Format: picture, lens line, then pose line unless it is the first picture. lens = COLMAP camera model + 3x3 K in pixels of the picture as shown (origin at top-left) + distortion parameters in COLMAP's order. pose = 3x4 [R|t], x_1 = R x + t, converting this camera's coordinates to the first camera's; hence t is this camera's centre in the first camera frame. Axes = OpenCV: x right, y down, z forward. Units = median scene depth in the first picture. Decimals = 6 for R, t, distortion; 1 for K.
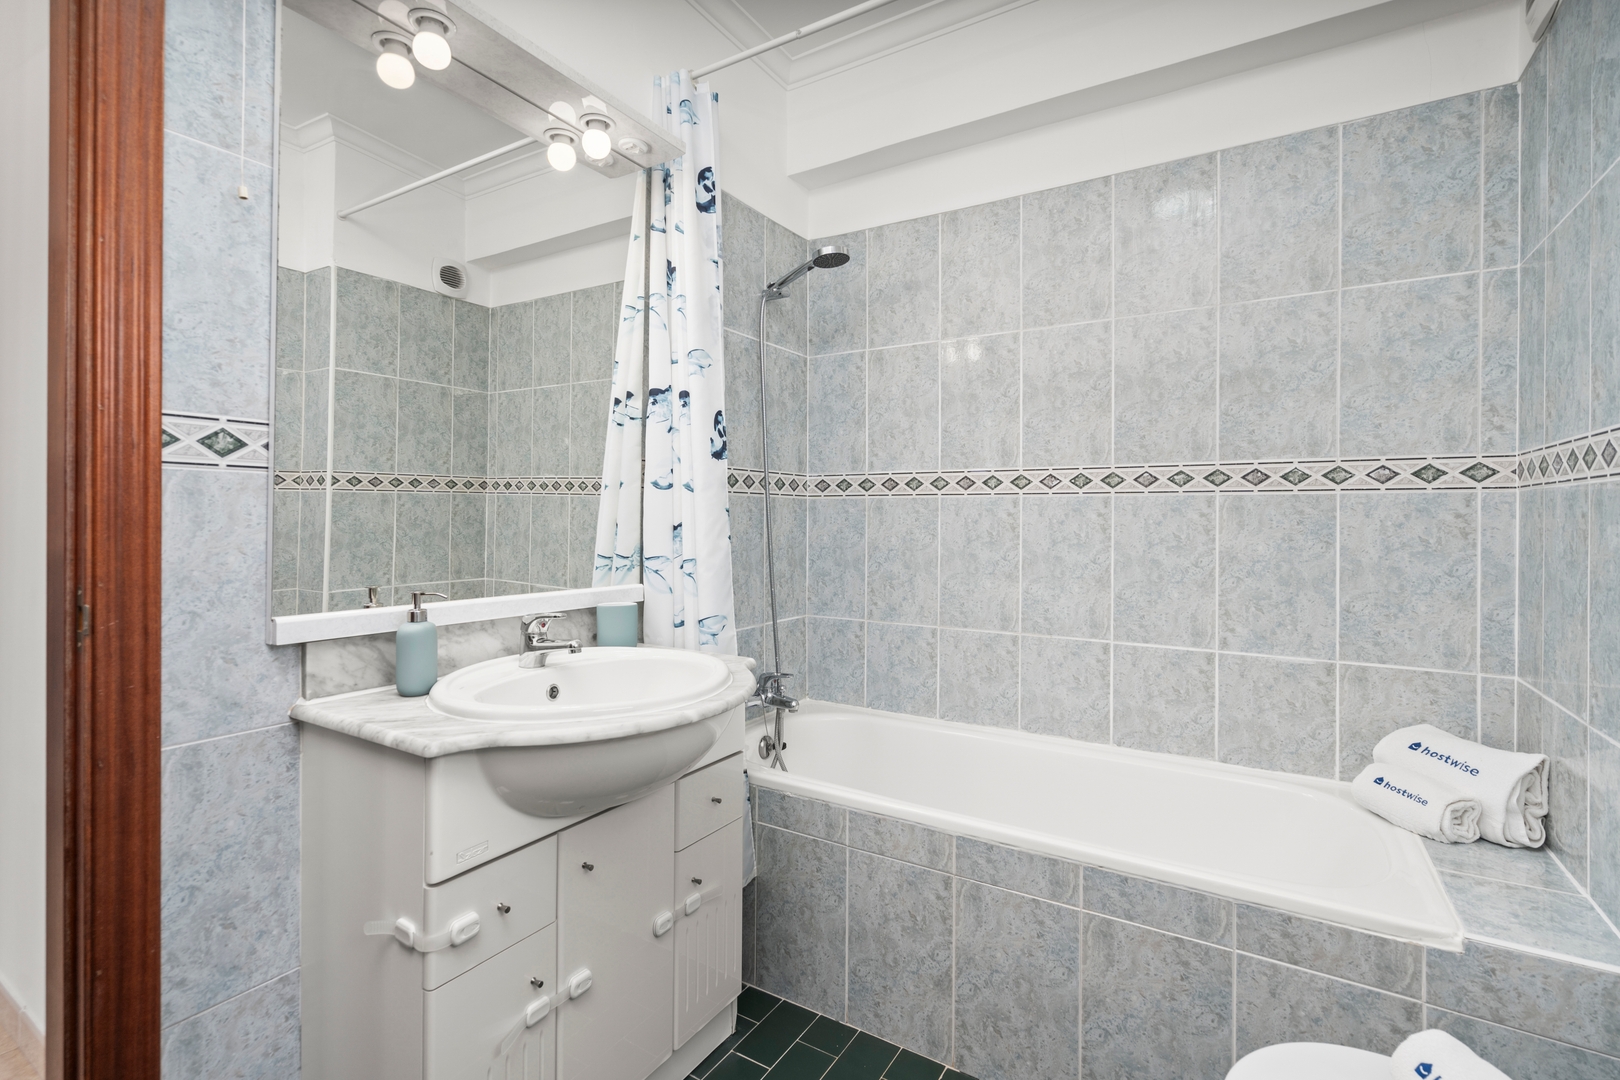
lens RADIAL K [[752.8, 0, 801.6], [0, 752.8, 493.9], [0, 0, 1]] dist [-0.001731, 0.000393]
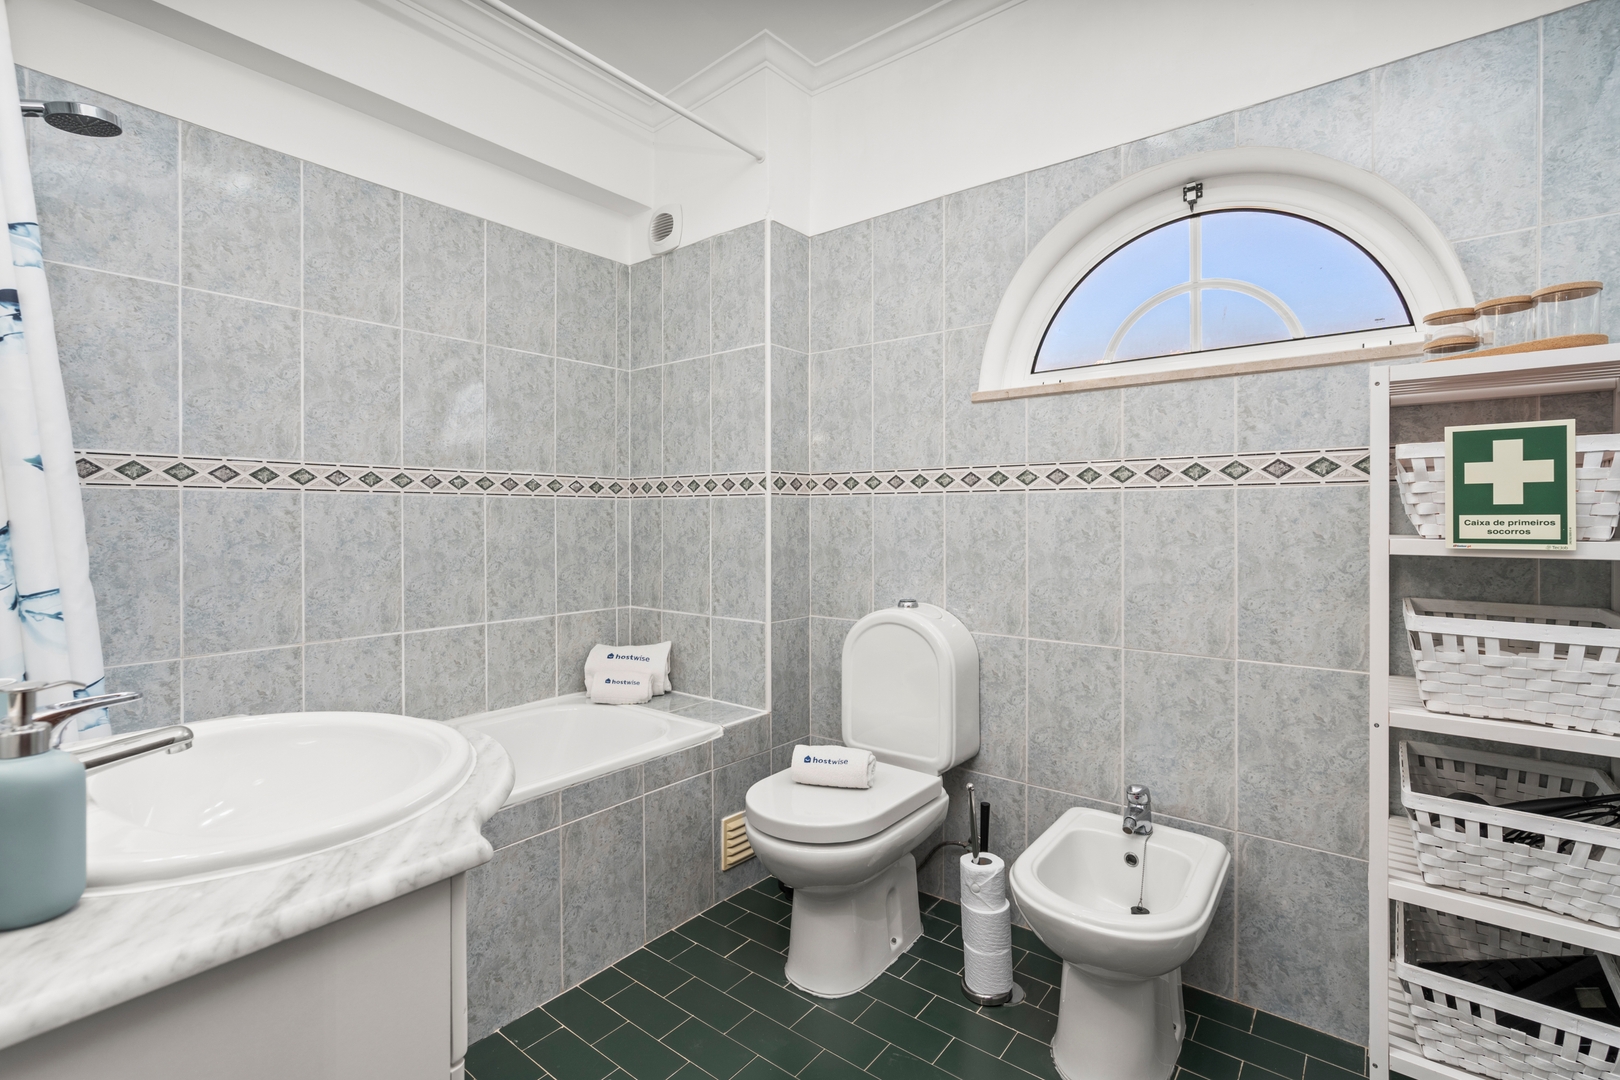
lens RADIAL K [[752.8, 0, 801.6], [0, 752.8, 493.9], [0, 0, 1]] dist [-0.001731, 0.000393]
pose [[0.099307, 0.026905, 0.994693, -0.600558], [-0.028559, 0.999300, -0.024179, 0.010634], [-0.994647, -0.026006, 0.100006, 0.341946]]
